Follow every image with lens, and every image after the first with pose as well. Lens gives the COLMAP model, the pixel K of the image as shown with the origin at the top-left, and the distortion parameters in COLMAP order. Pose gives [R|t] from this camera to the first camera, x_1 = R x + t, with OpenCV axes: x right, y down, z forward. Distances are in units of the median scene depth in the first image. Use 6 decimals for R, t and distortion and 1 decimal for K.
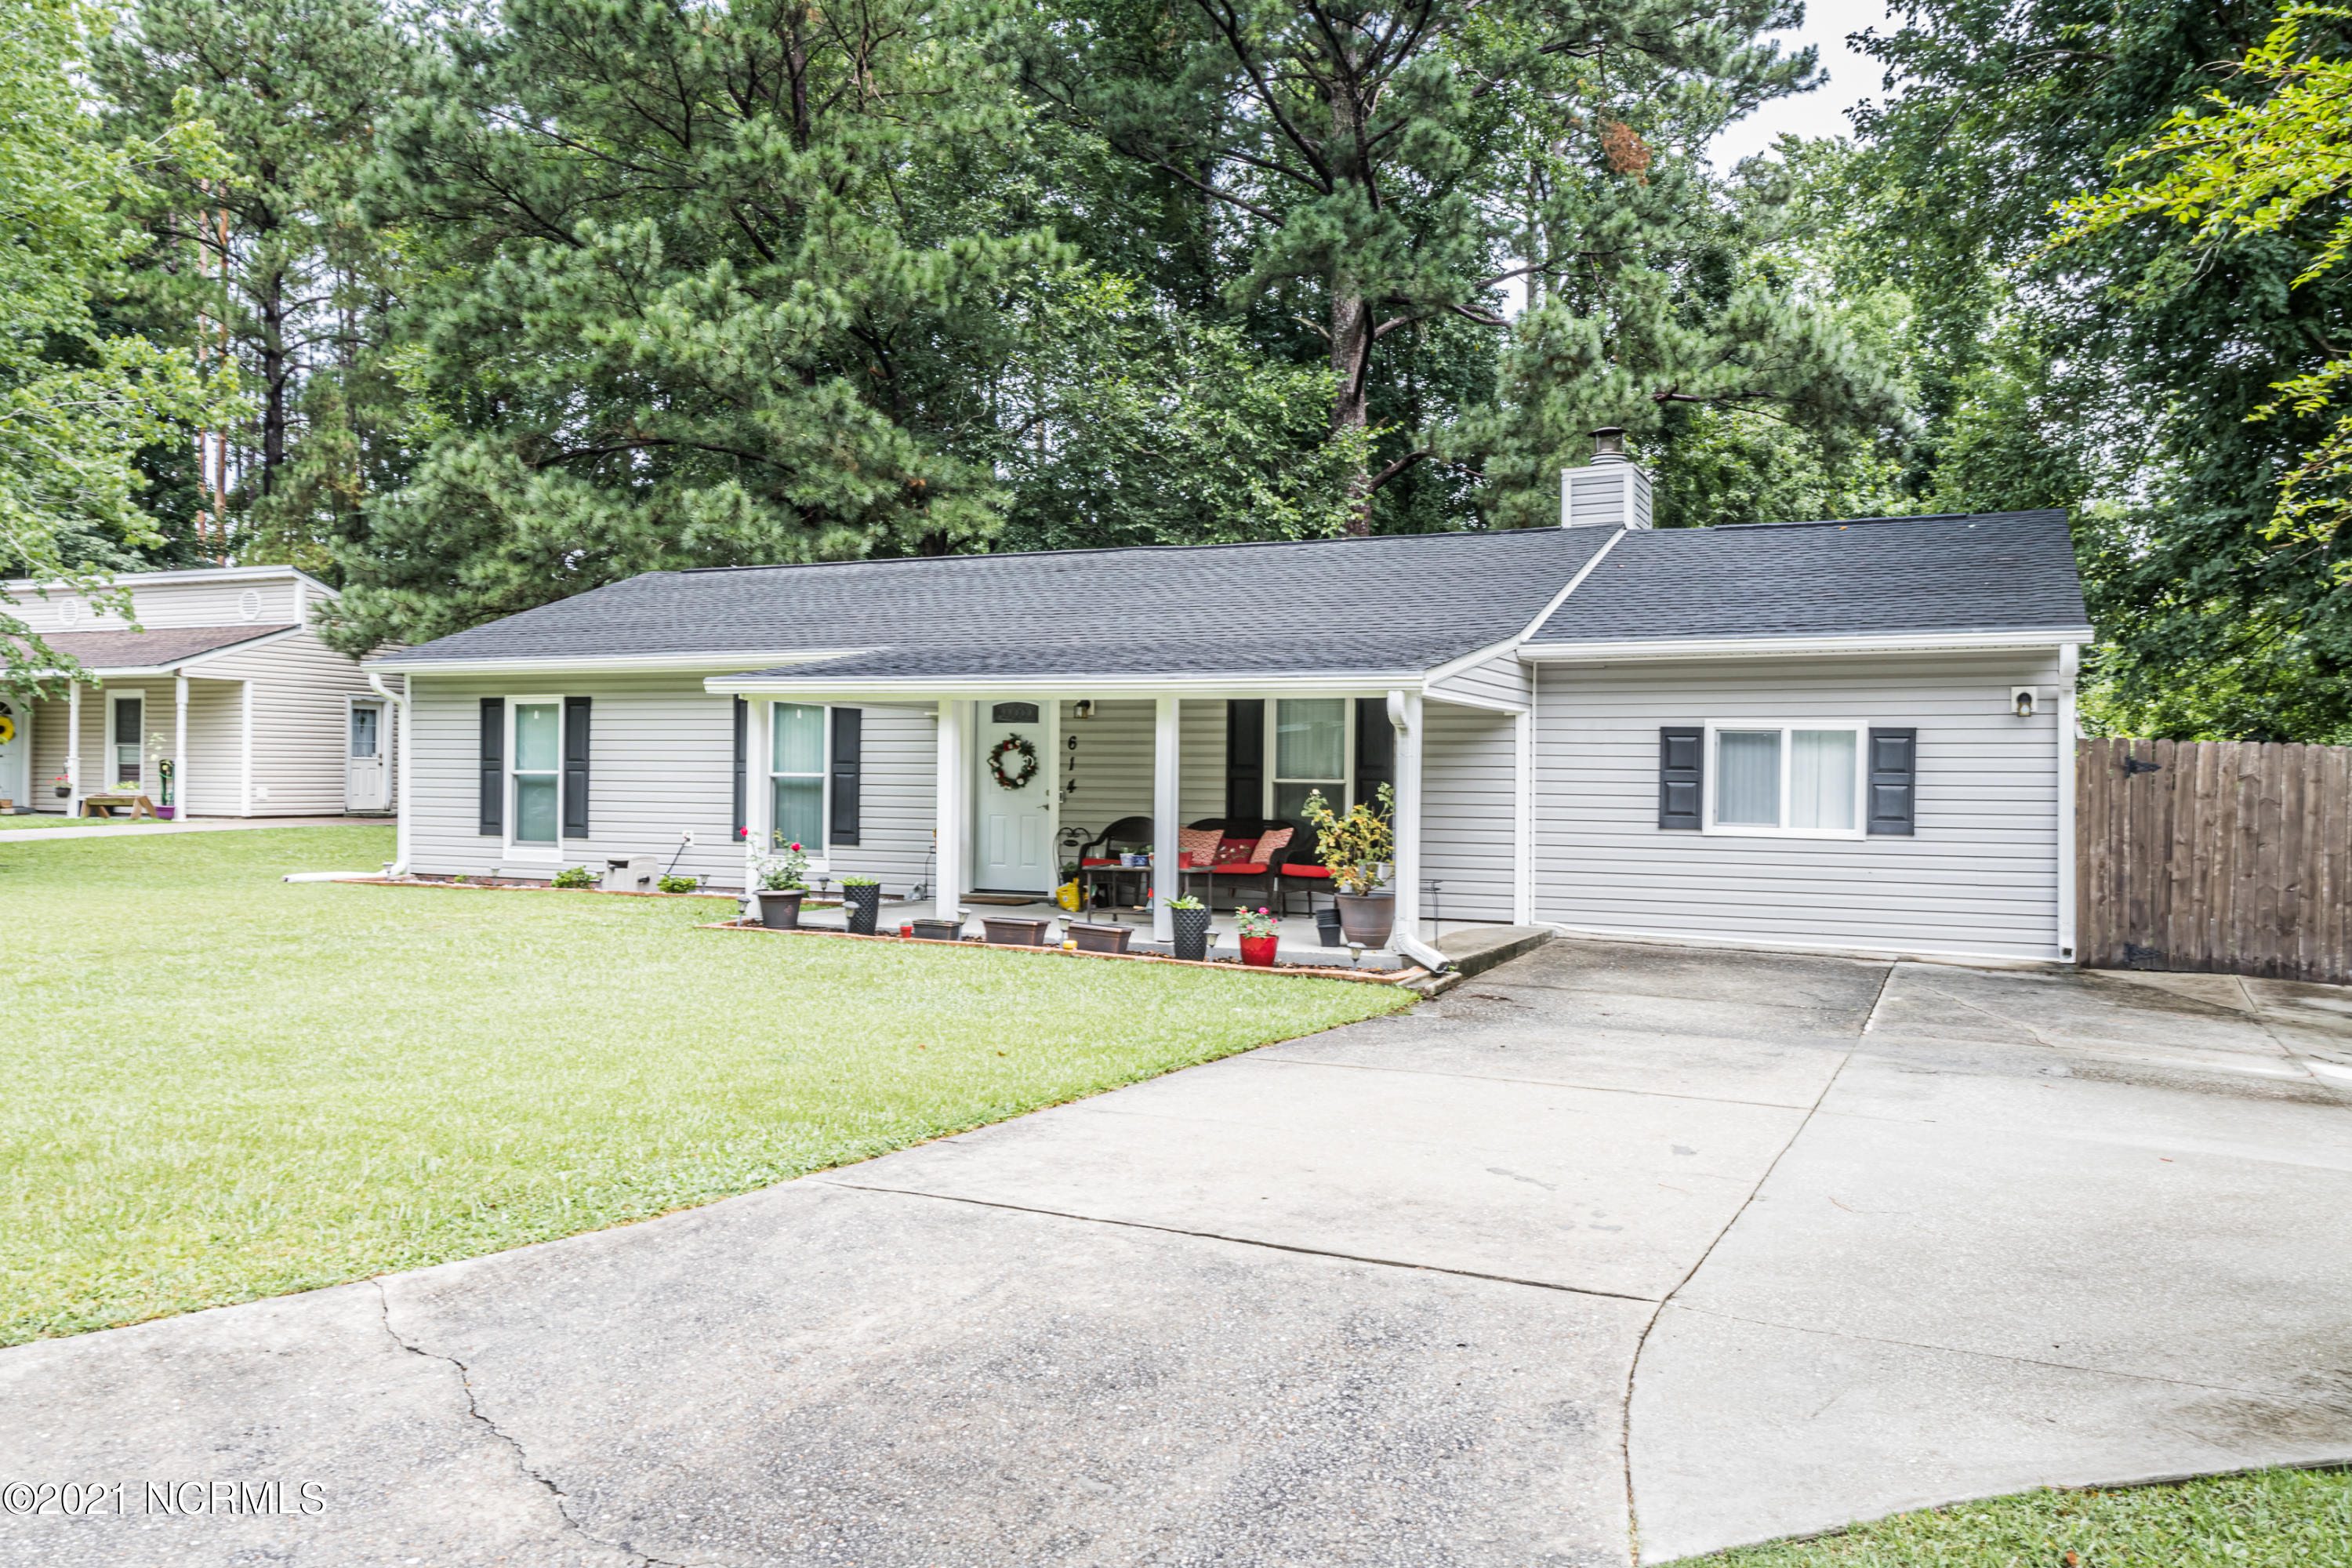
lens RADIAL K [[1735.8, 0, 1213.9], [0, 1735.8, 783.7], [0, 0, 1]] dist [0.055805, -0.009900]
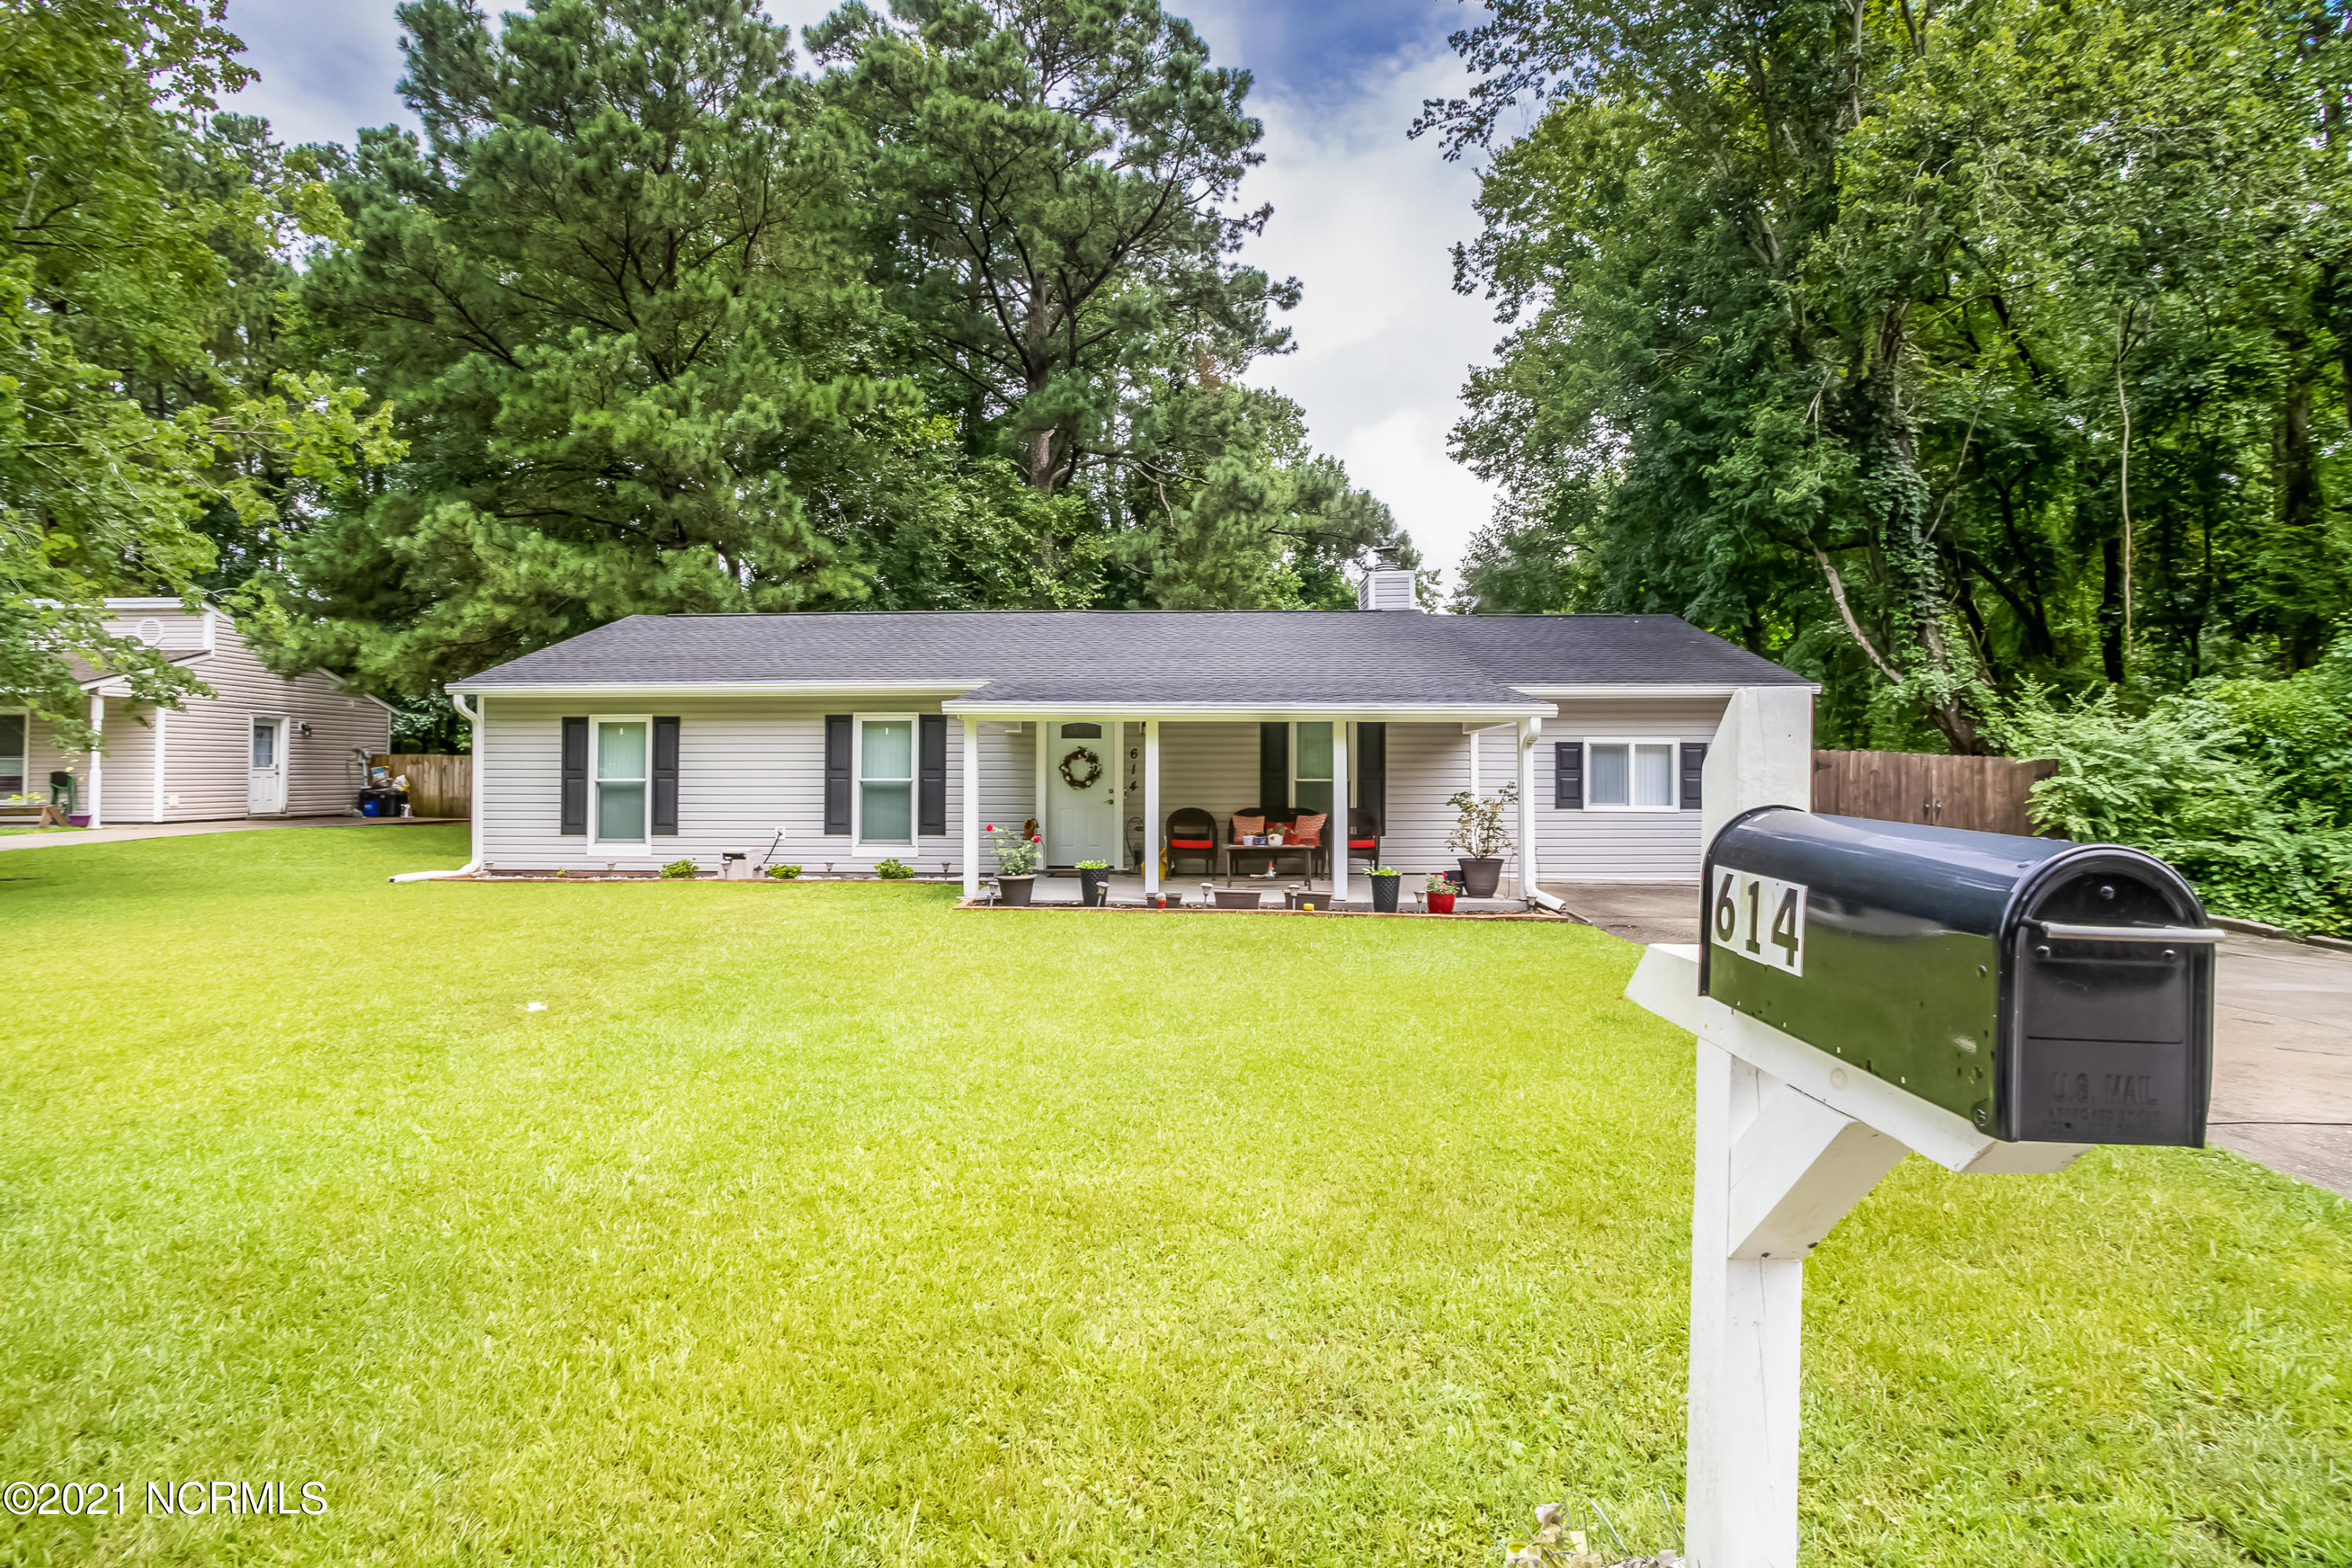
lens RADIAL K [[1132.3, 0, 1194.5], [0, 1132.3, 747.0], [0, 0, 1]] dist [-0.028681, 0.009426]
pose [[0.925038, -0.001948, 0.379870, -0.323289], [0.011650, 0.999662, -0.023243, -0.006749], [-0.379696, 0.025926, 0.924748, 0.151656]]
